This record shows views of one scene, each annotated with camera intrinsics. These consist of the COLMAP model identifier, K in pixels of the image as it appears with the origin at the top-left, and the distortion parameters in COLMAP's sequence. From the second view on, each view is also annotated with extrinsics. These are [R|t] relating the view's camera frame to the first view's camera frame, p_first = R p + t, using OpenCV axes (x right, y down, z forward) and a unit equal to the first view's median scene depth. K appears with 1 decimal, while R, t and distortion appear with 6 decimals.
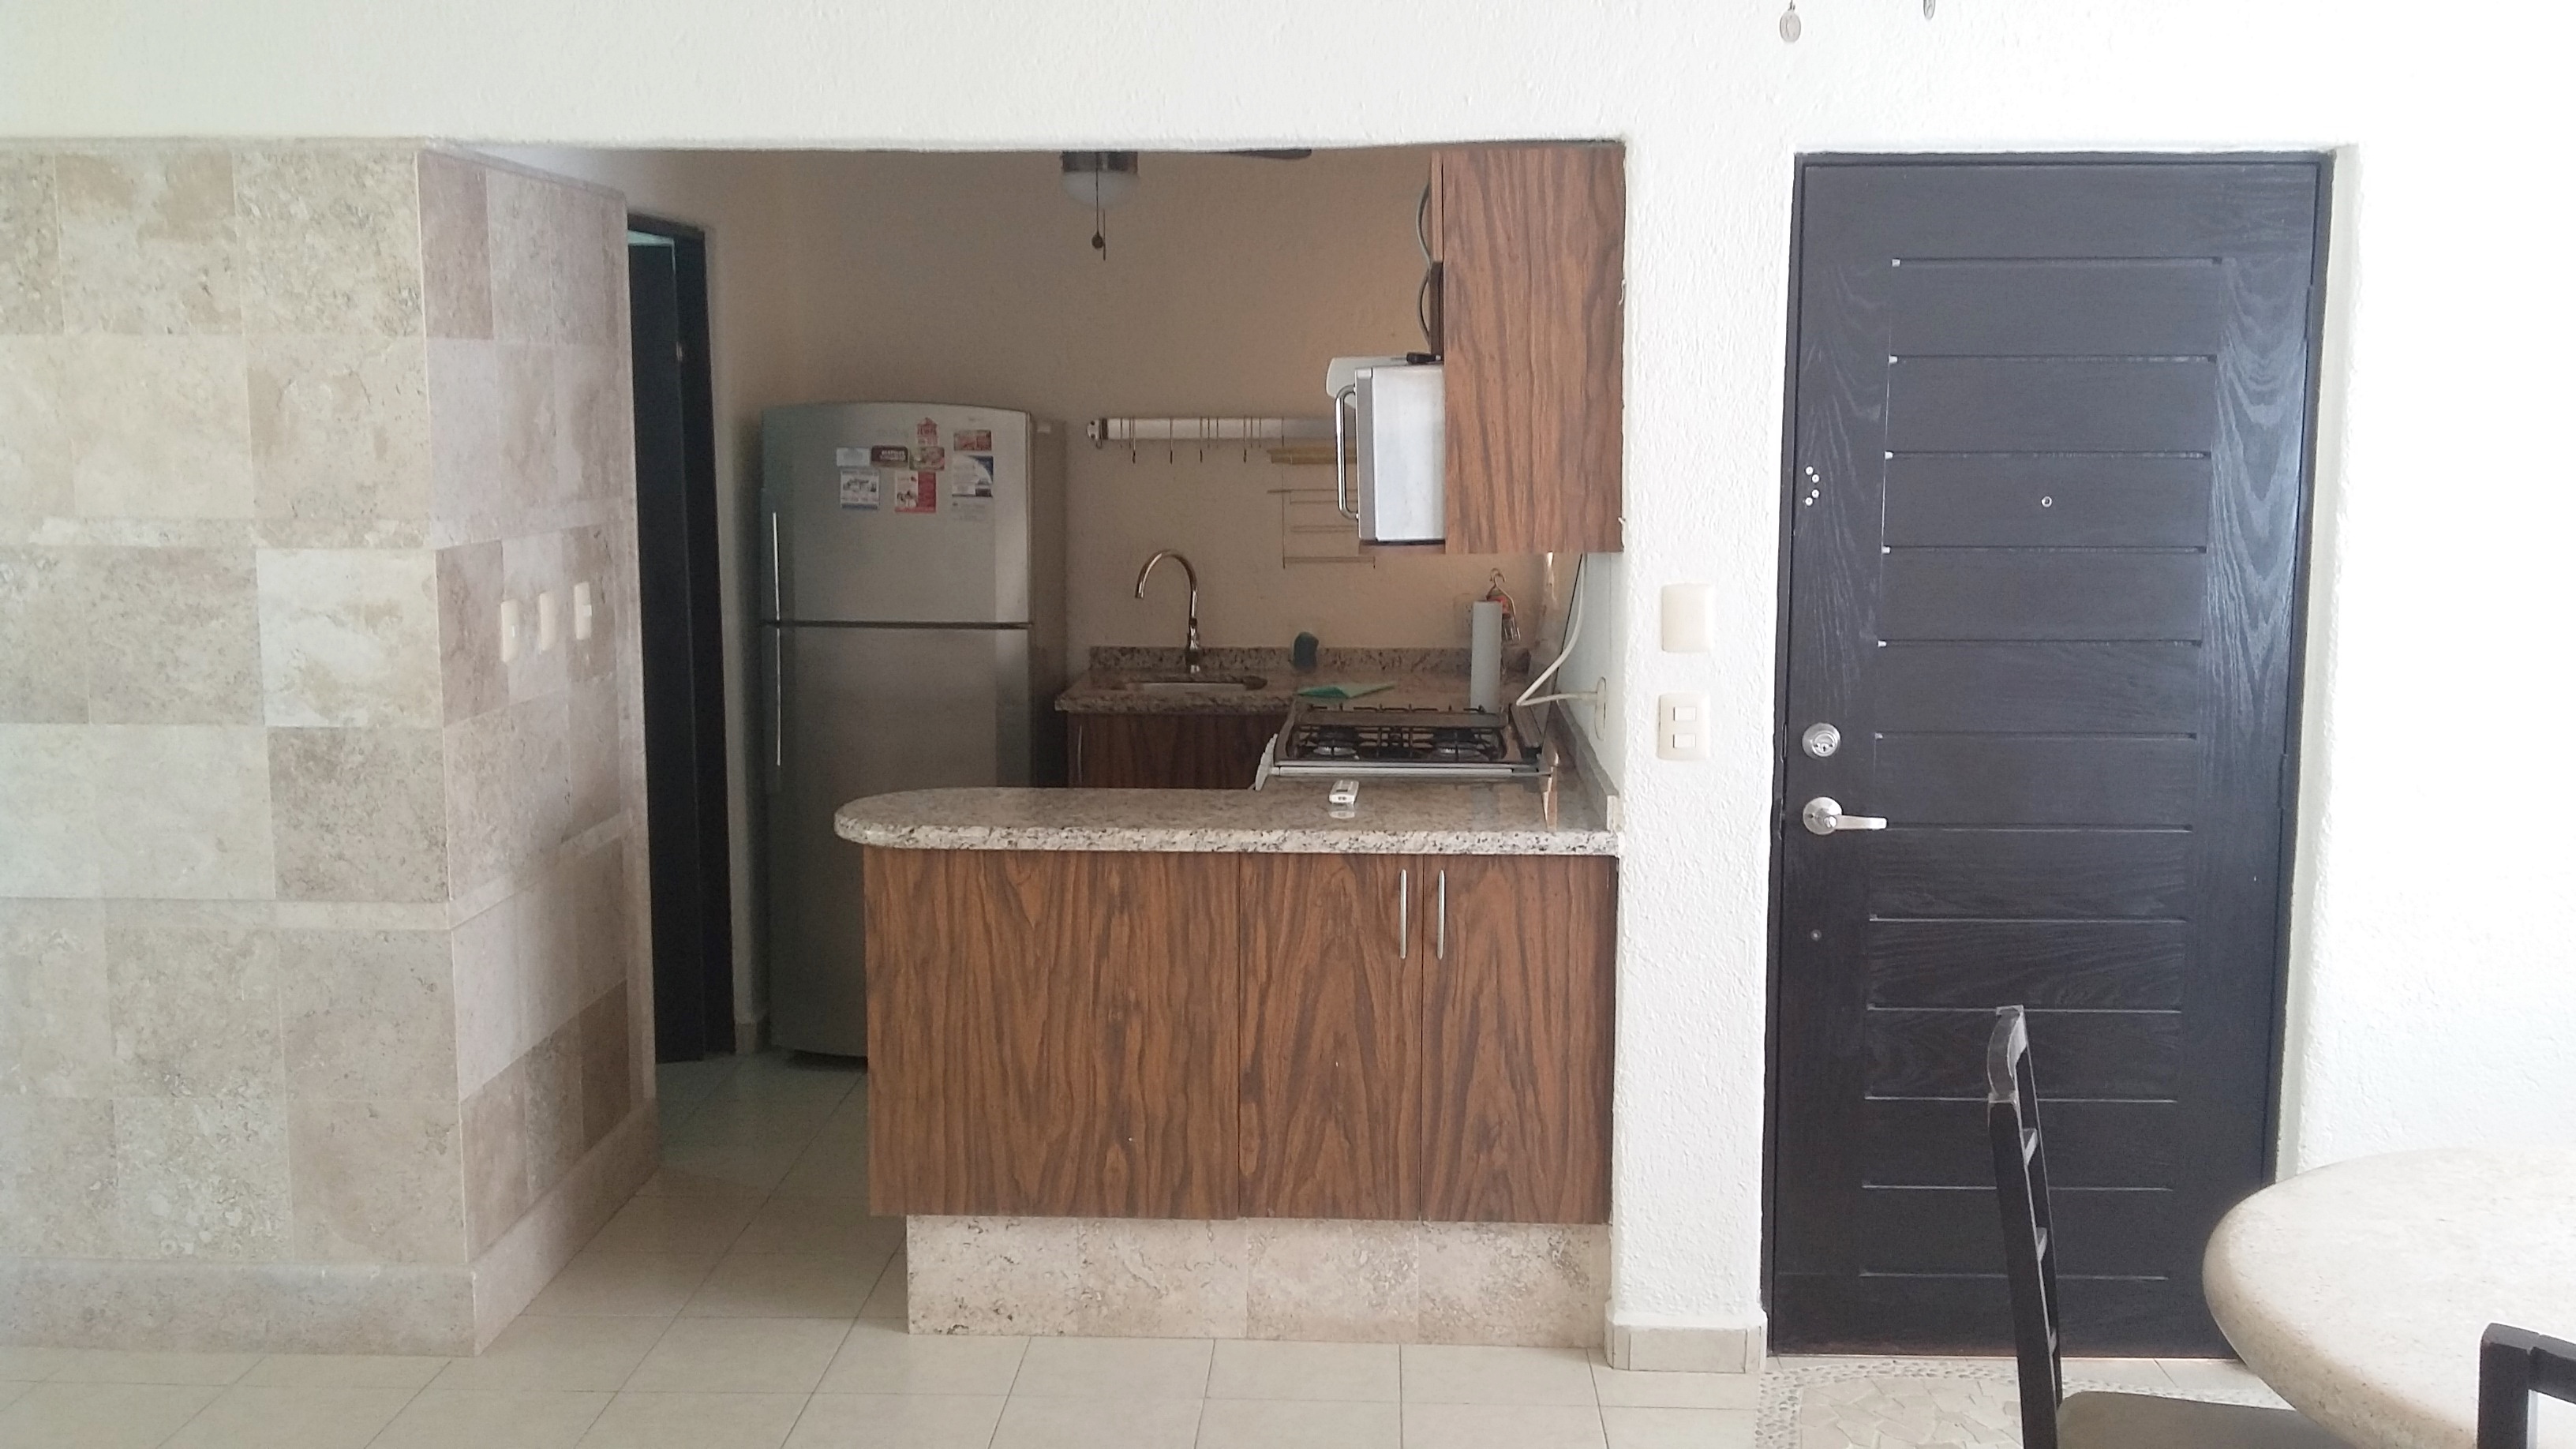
lens RADIAL K [[2370.3, 0, 1308.6], [0, 2370.3, 697.0], [0, 0, 1]] dist [0.114619, -0.238081]
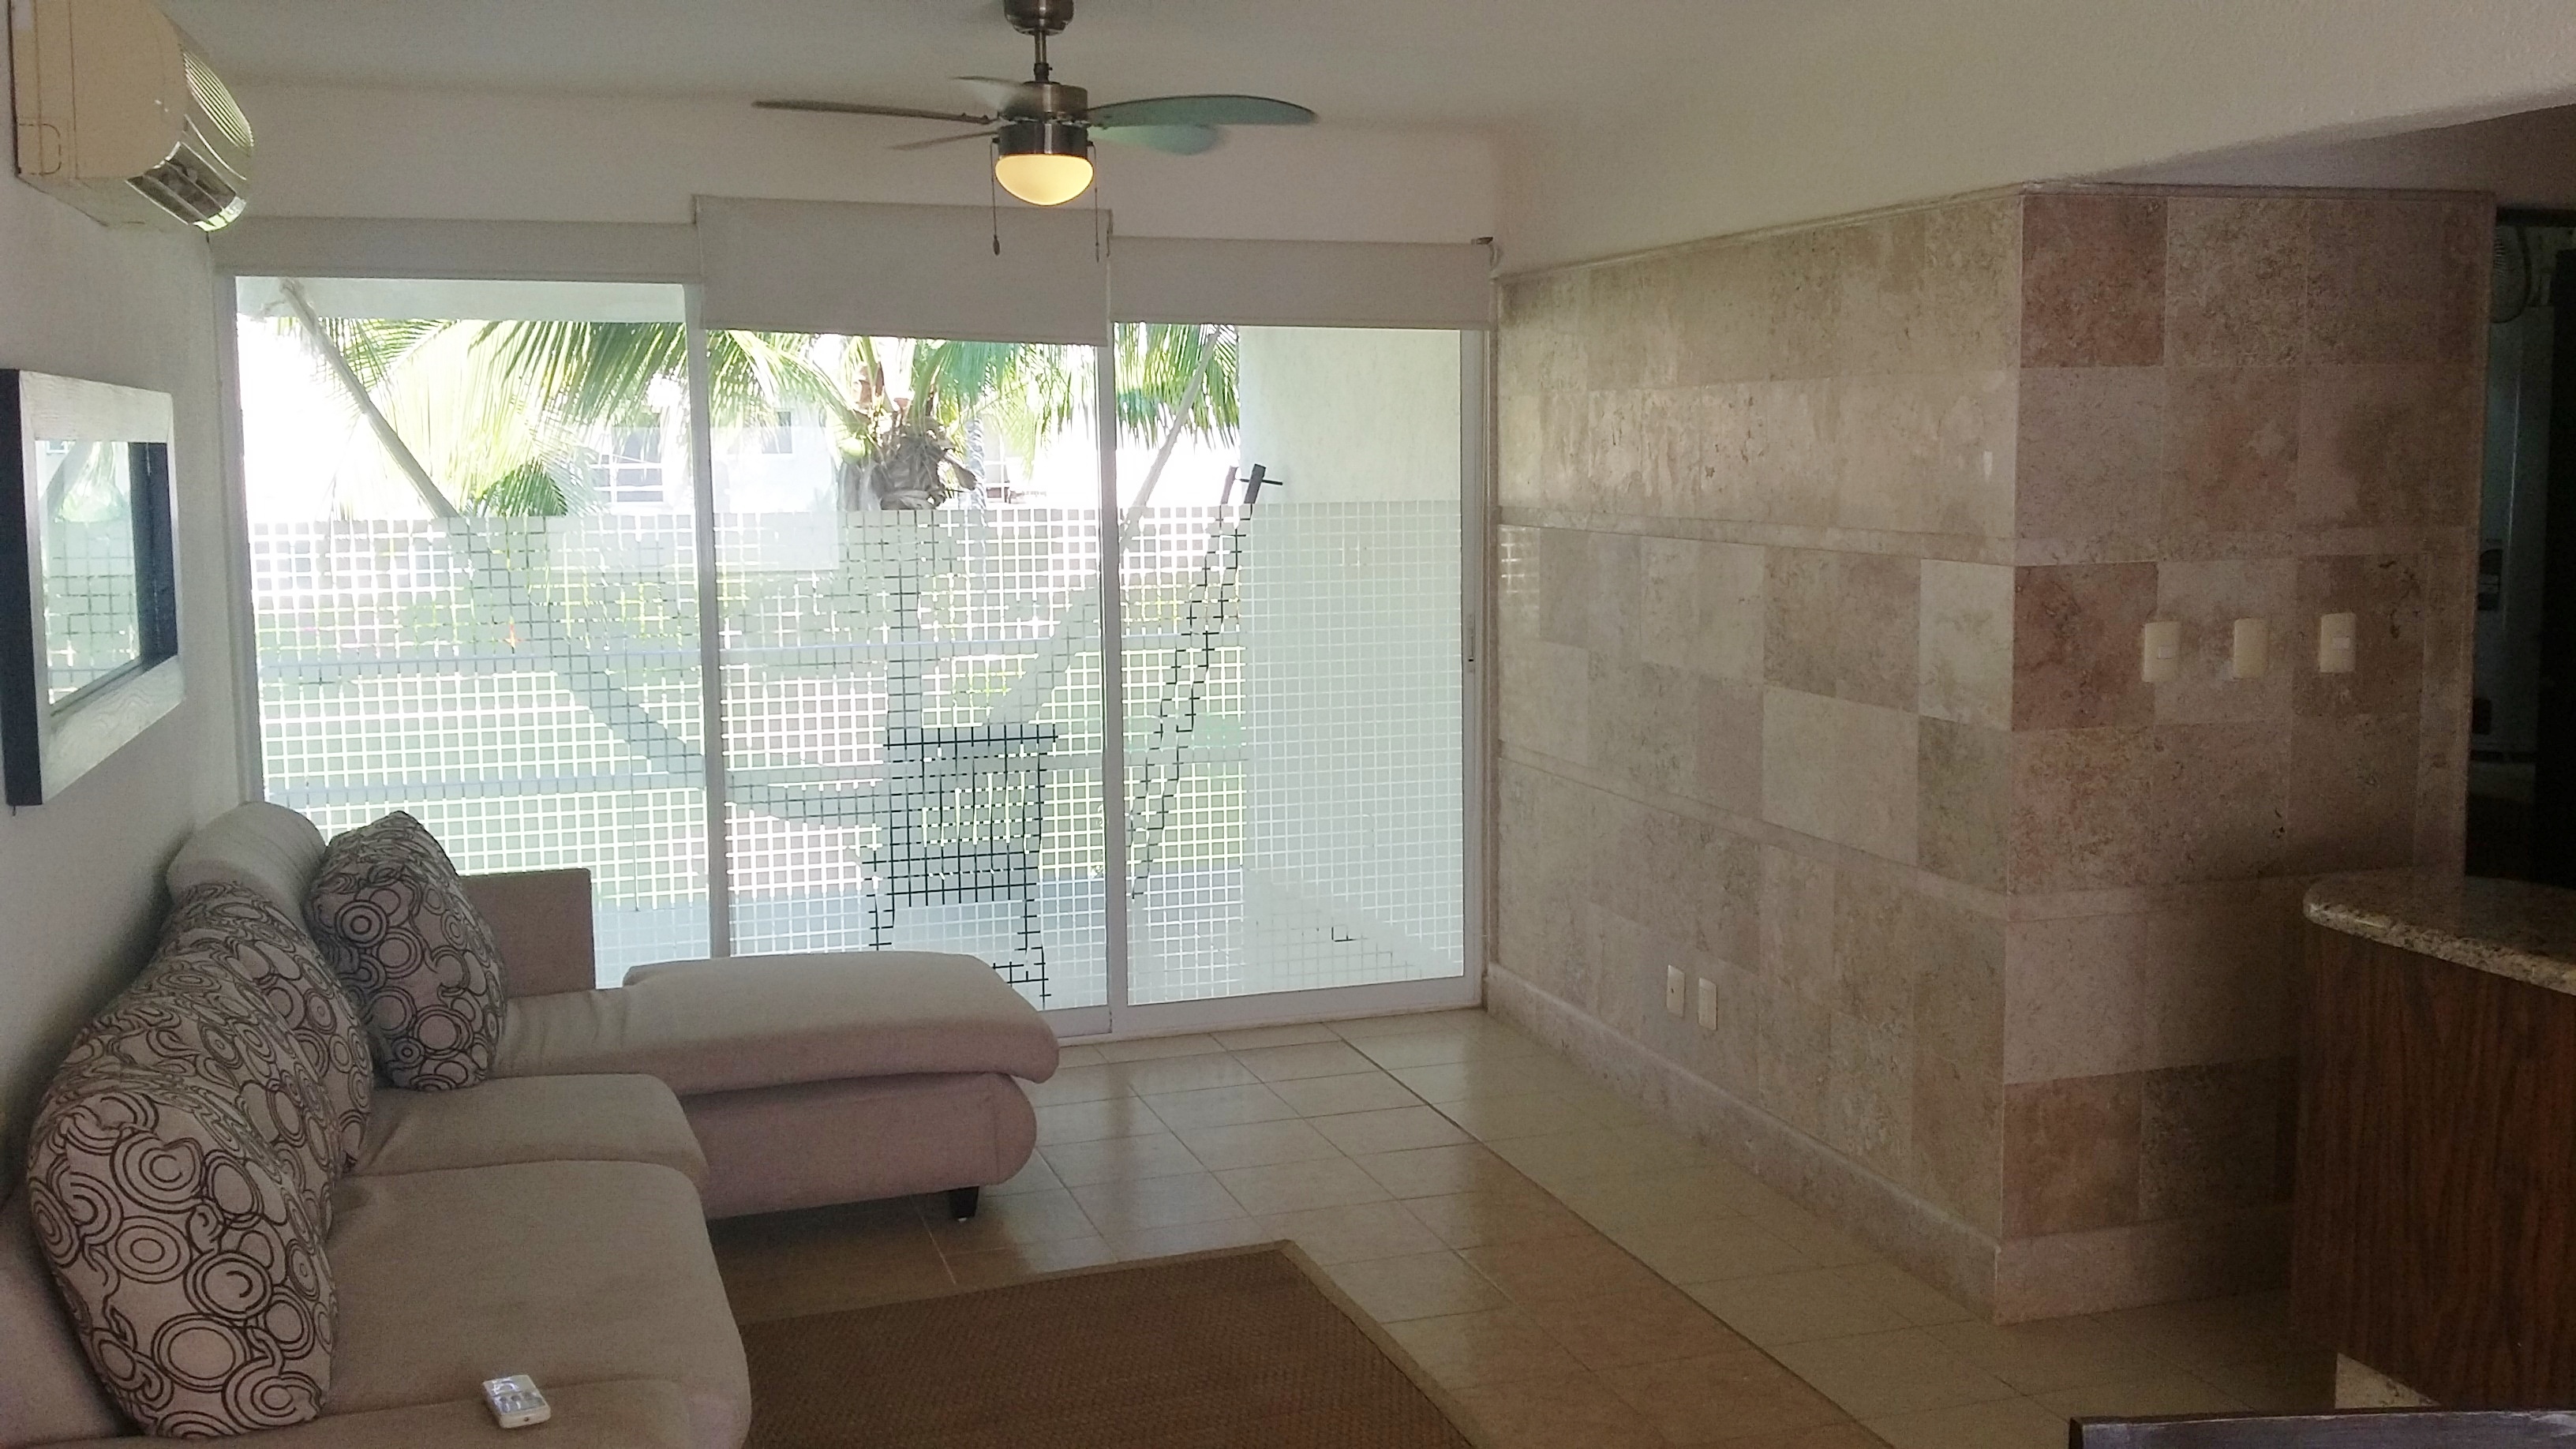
lens RADIAL K [[2370.3, 0, 1308.6], [0, 2370.3, 697.0], [0, 0, 1]] dist [0.114619, -0.238081]
pose [[0.344630, 0.096700, -0.933745, 0.520629], [-0.103415, 0.992537, 0.064619, -0.038983], [0.933025, 0.074293, 0.352058, 0.327806]]
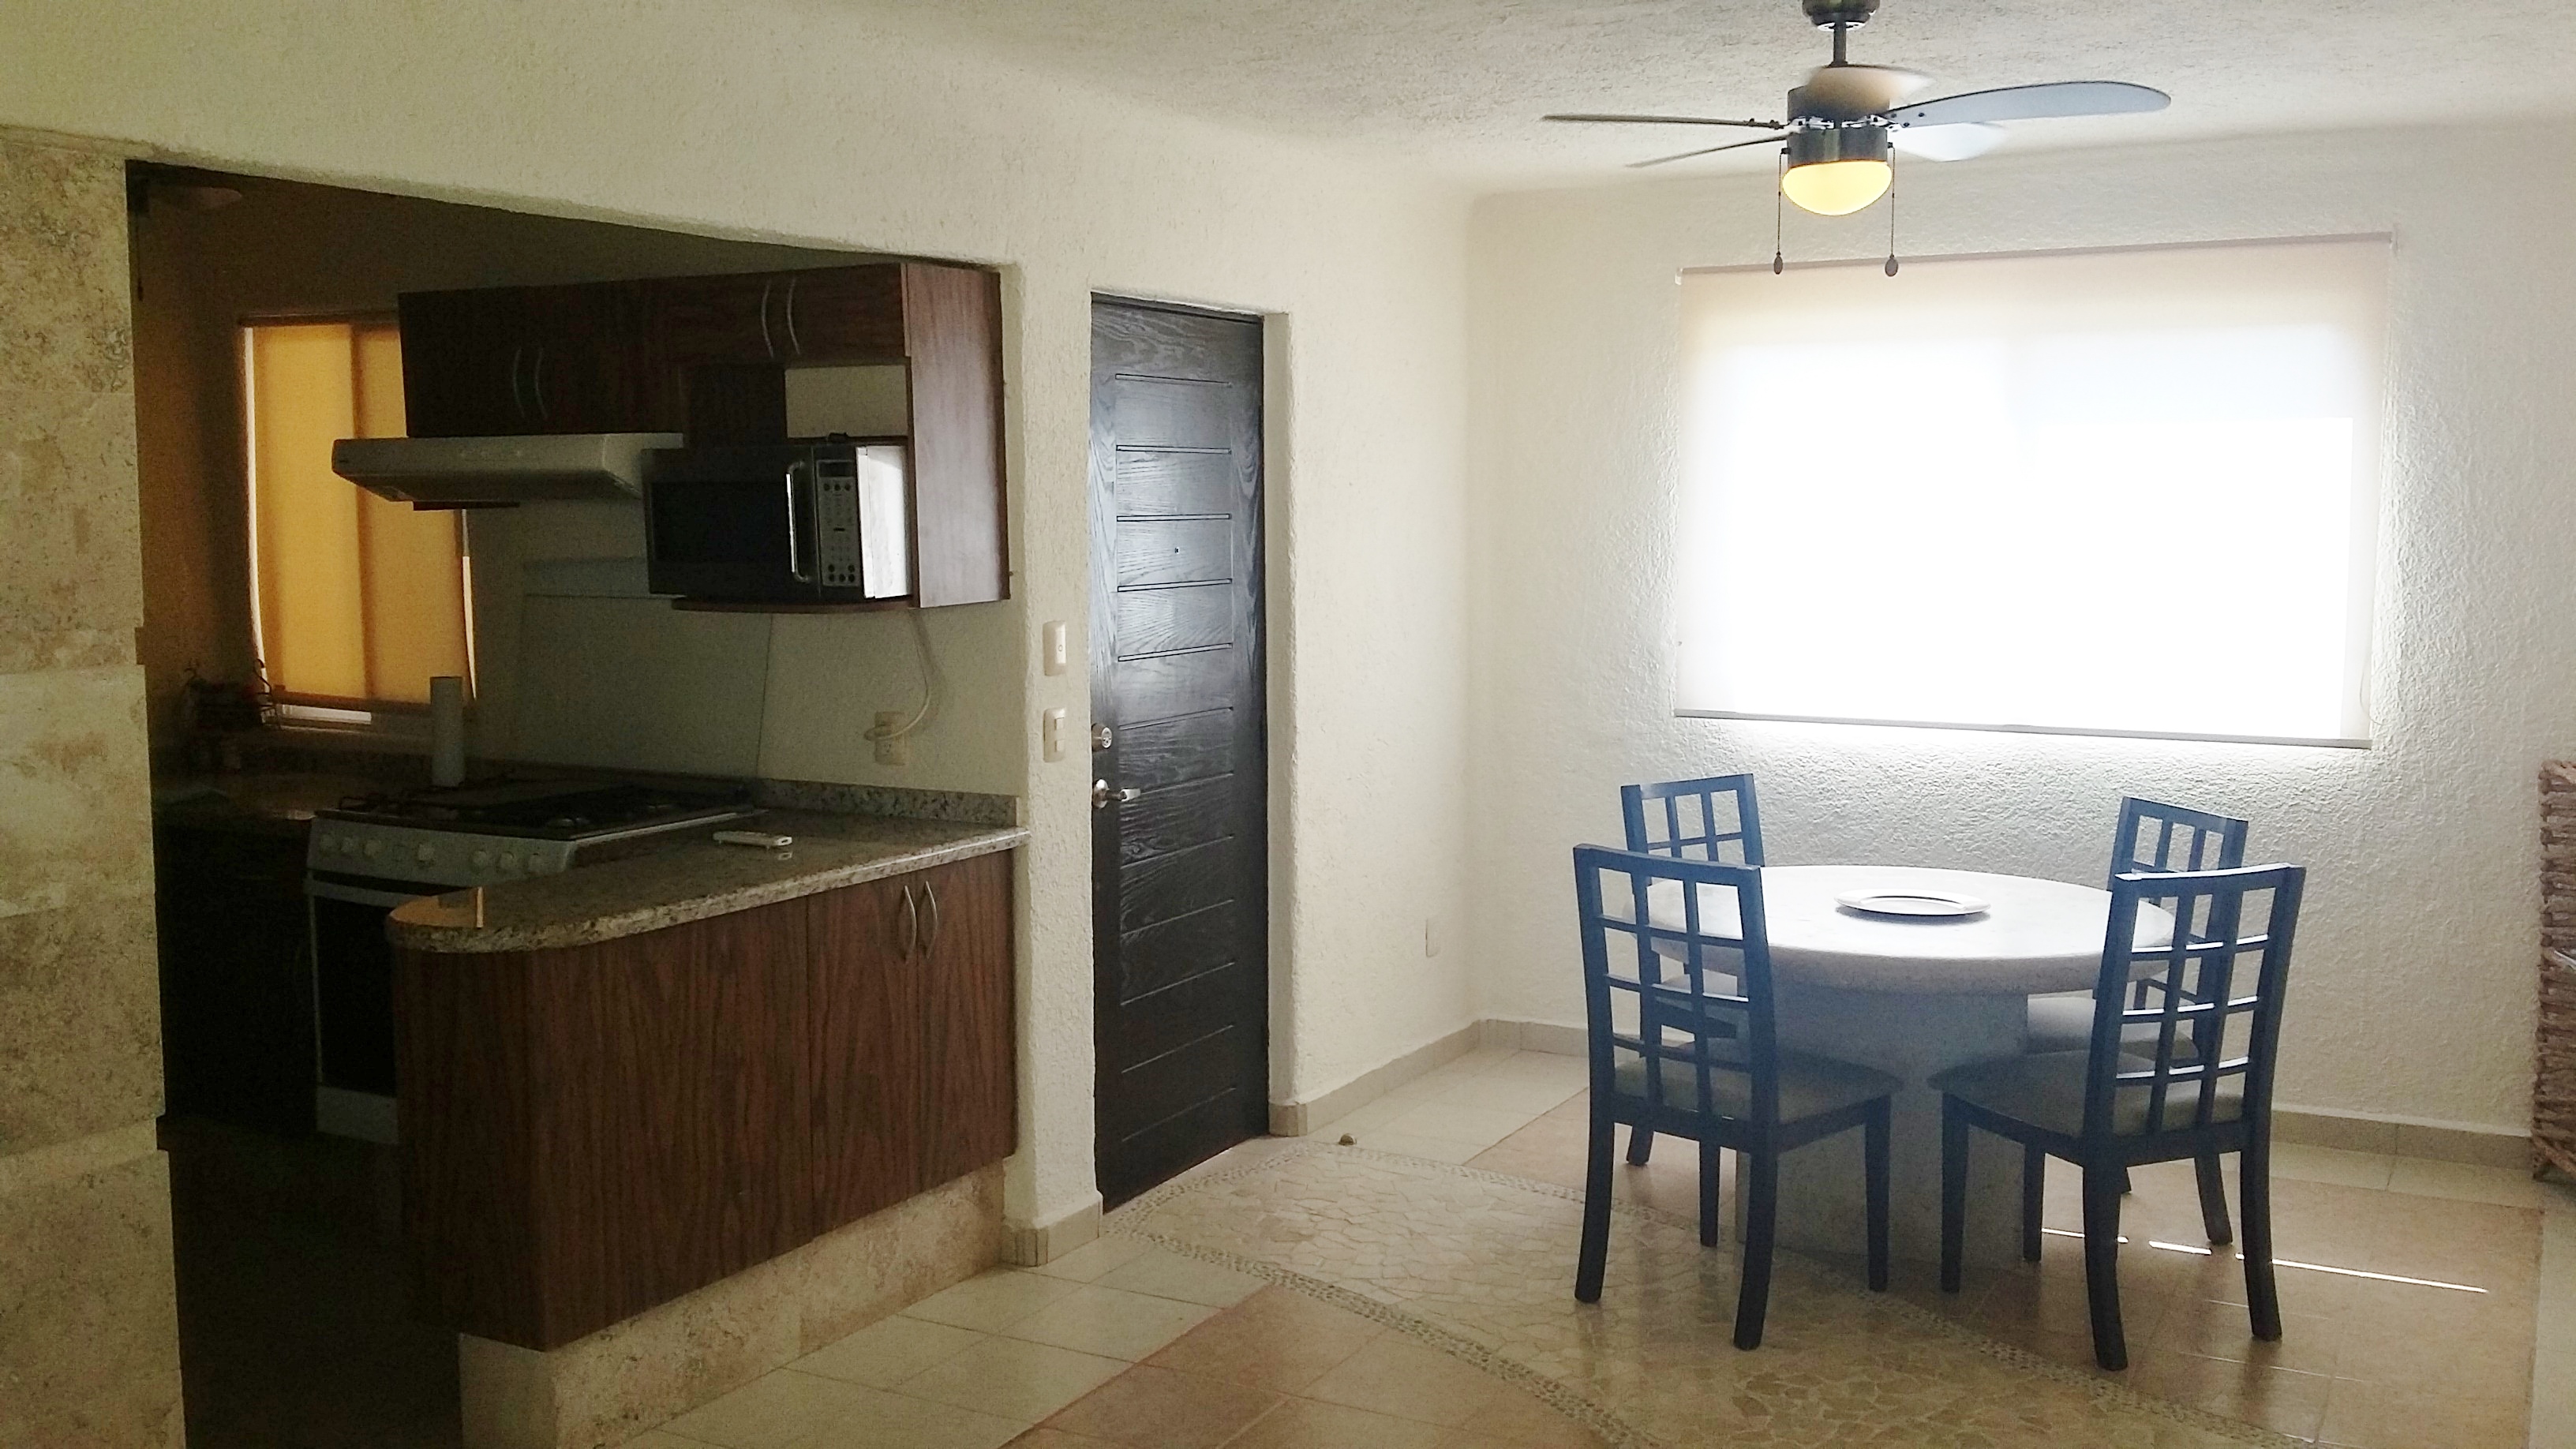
lens RADIAL K [[2370.3, 0, 1308.6], [0, 2370.3, 697.0], [0, 0, 1]] dist [0.114619, -0.238081]
pose [[0.439972, -0.080906, 0.894359, -0.881717], [0.113787, 0.992929, 0.033847, -0.033499], [-0.890773, 0.086875, 0.446067, 0.308725]]
